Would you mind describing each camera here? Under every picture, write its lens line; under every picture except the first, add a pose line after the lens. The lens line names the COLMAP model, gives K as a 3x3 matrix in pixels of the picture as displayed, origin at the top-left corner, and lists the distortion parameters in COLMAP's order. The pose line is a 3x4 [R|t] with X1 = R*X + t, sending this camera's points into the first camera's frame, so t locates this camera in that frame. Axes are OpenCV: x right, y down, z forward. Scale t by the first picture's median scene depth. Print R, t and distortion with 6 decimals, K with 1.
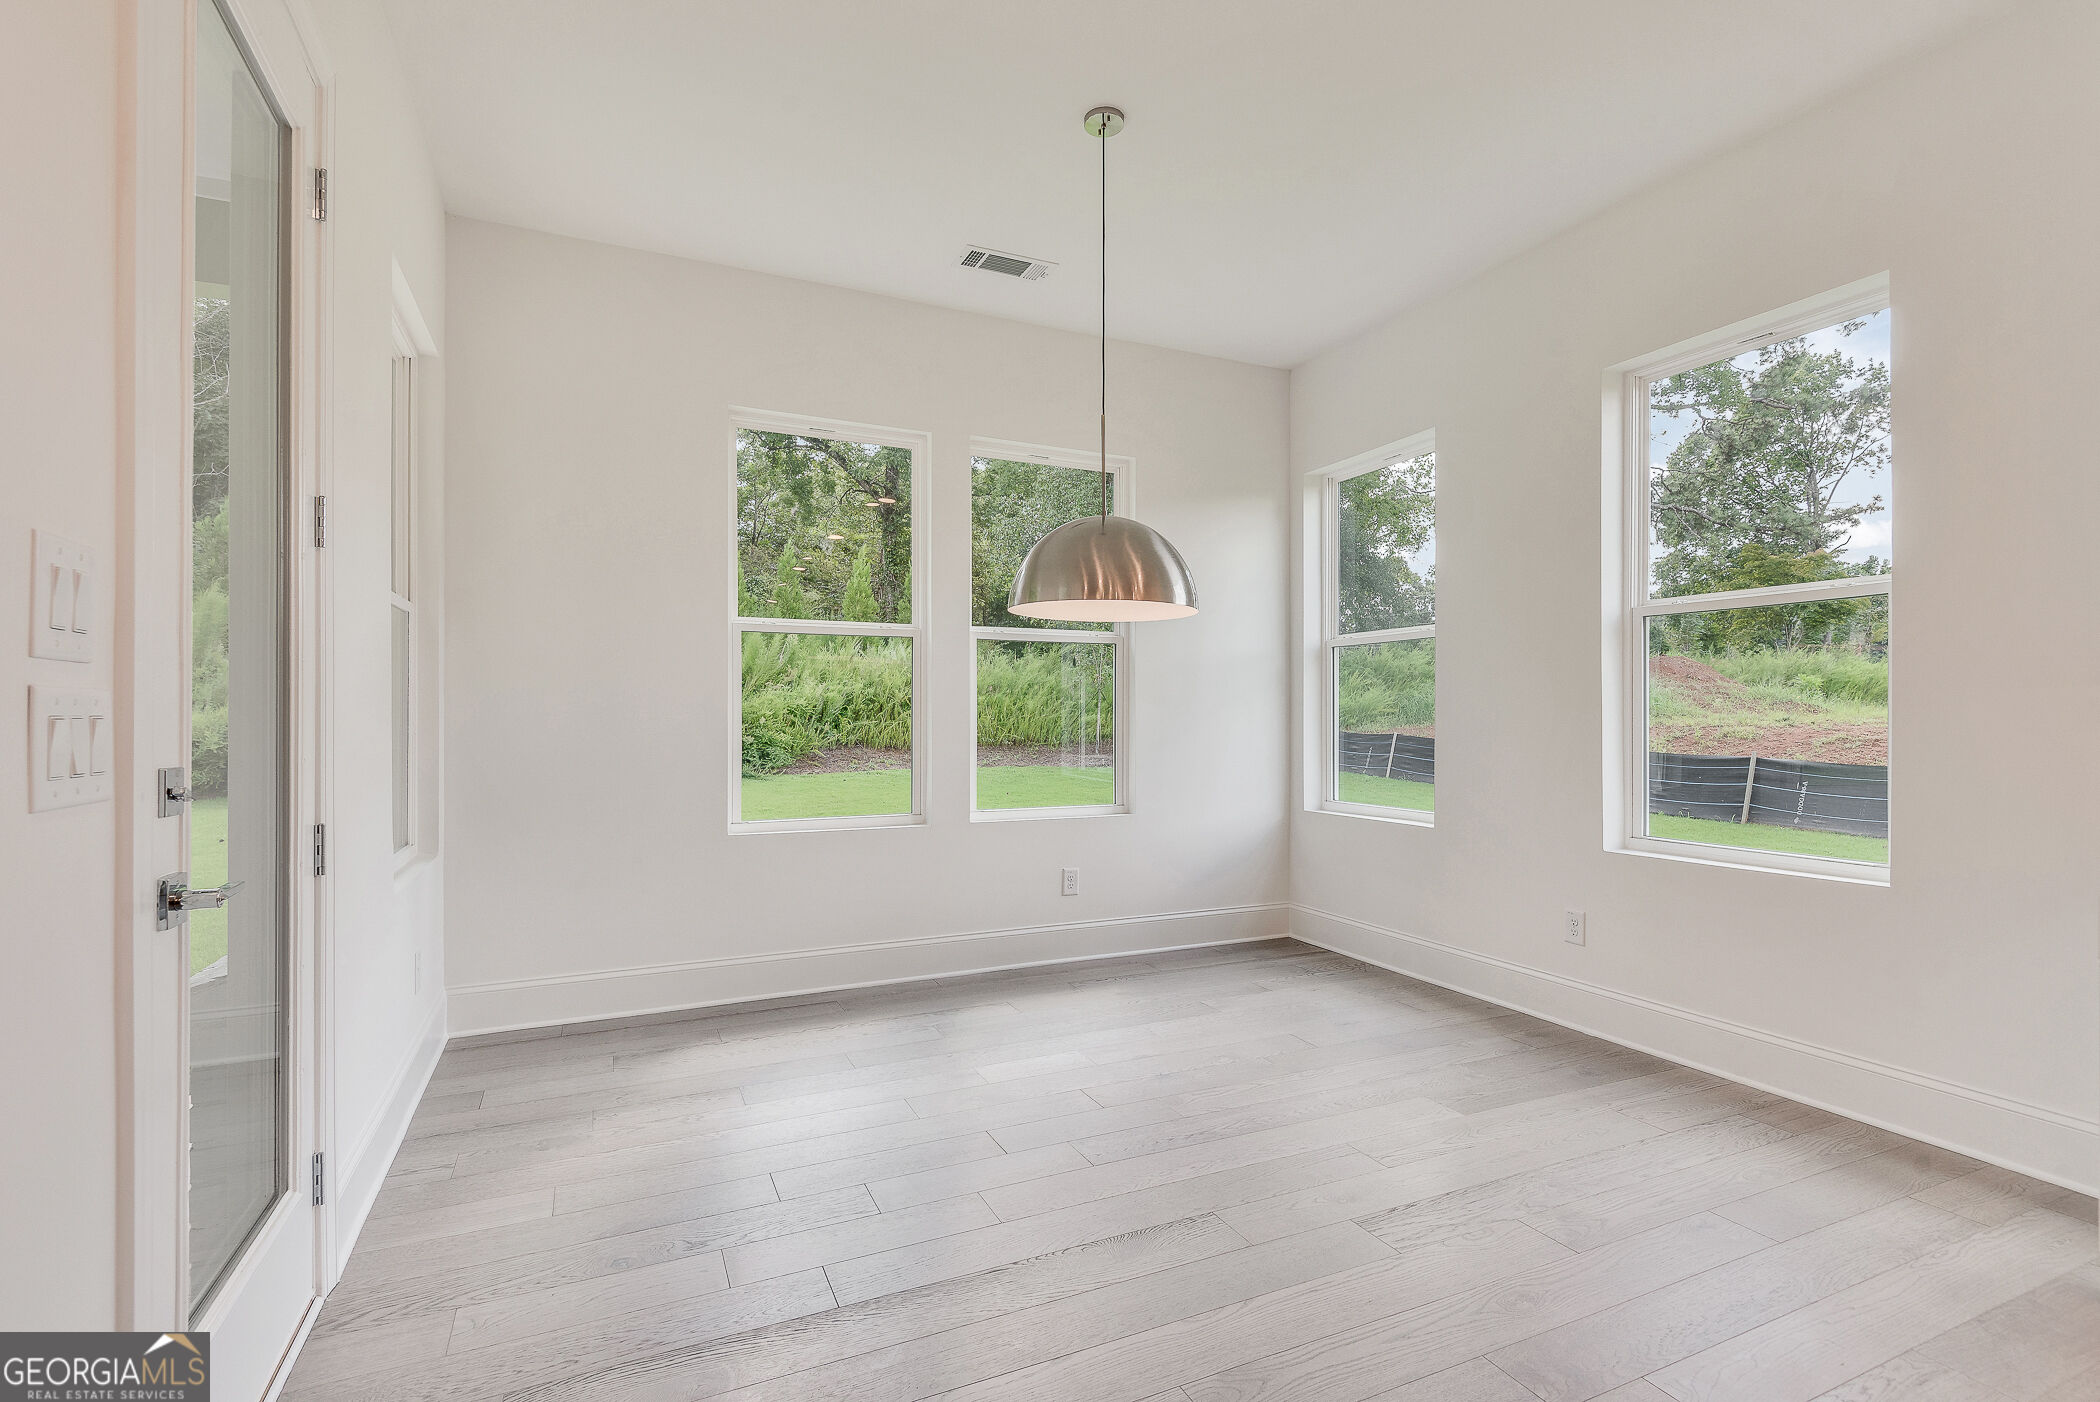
lens RADIAL K [[897.5, 0, 1040.7], [0, 897.5, 712.0], [0, 0, 1]] dist [0.020838, -0.000013]
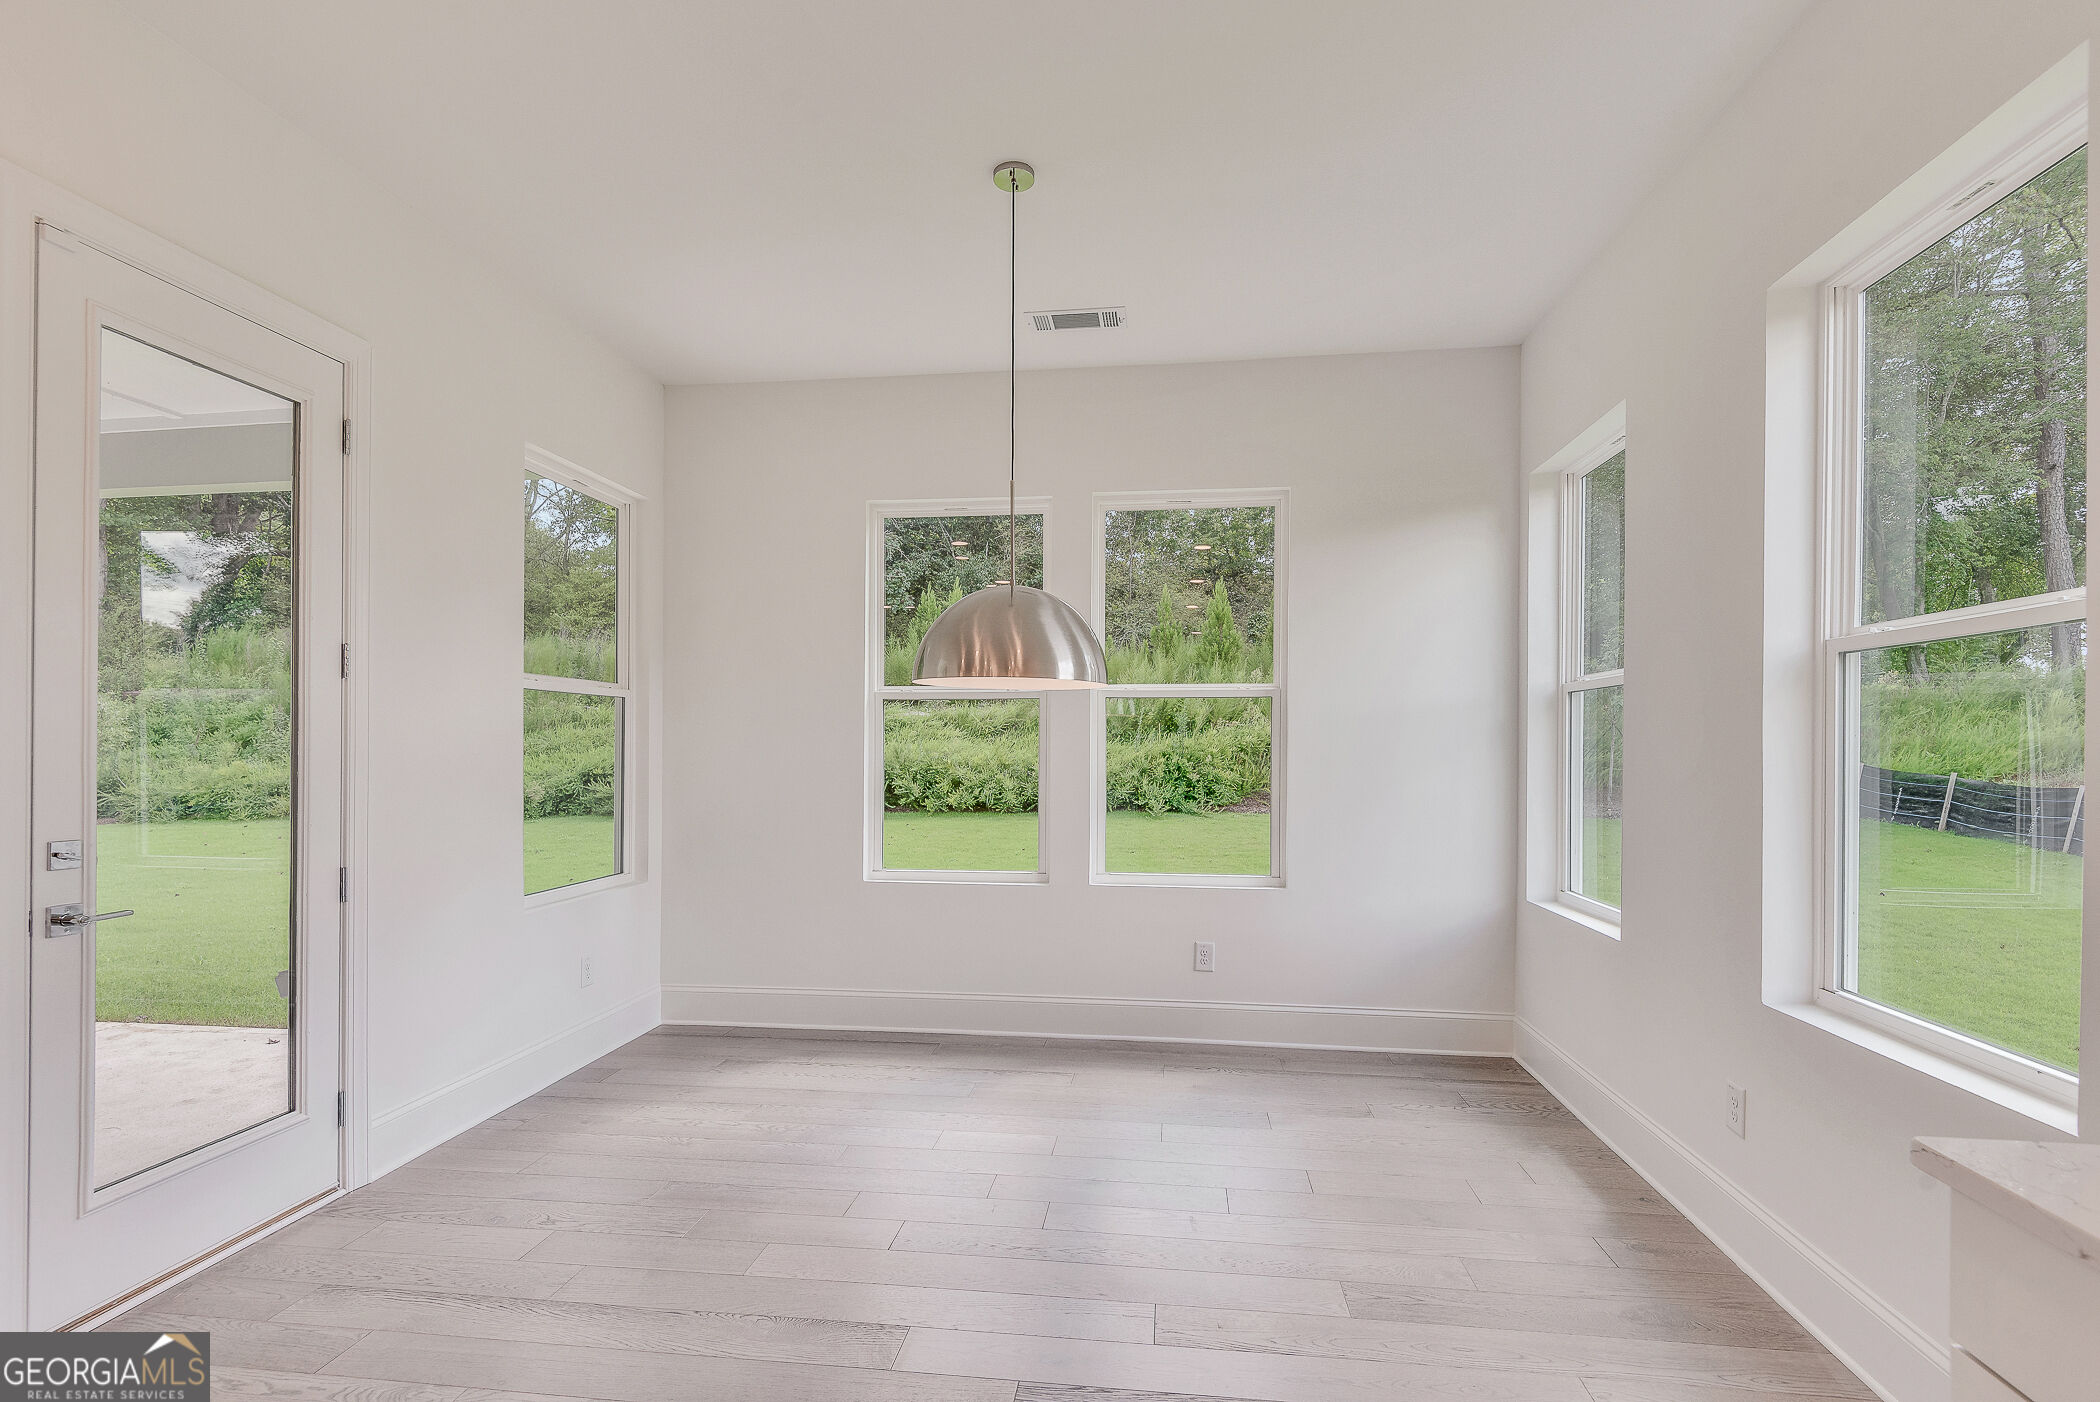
lens RADIAL K [[915.0, 0, 1058.7], [0, 915.0, 748.1], [0, 0, 1]] dist [0.025919, -0.000320]
pose [[0.870492, 0.001334, -0.492181, 0.401782], [-0.000475, 0.999998, 0.001870, -0.030597], [0.492182, -0.001394, 0.870491, 0.110553]]
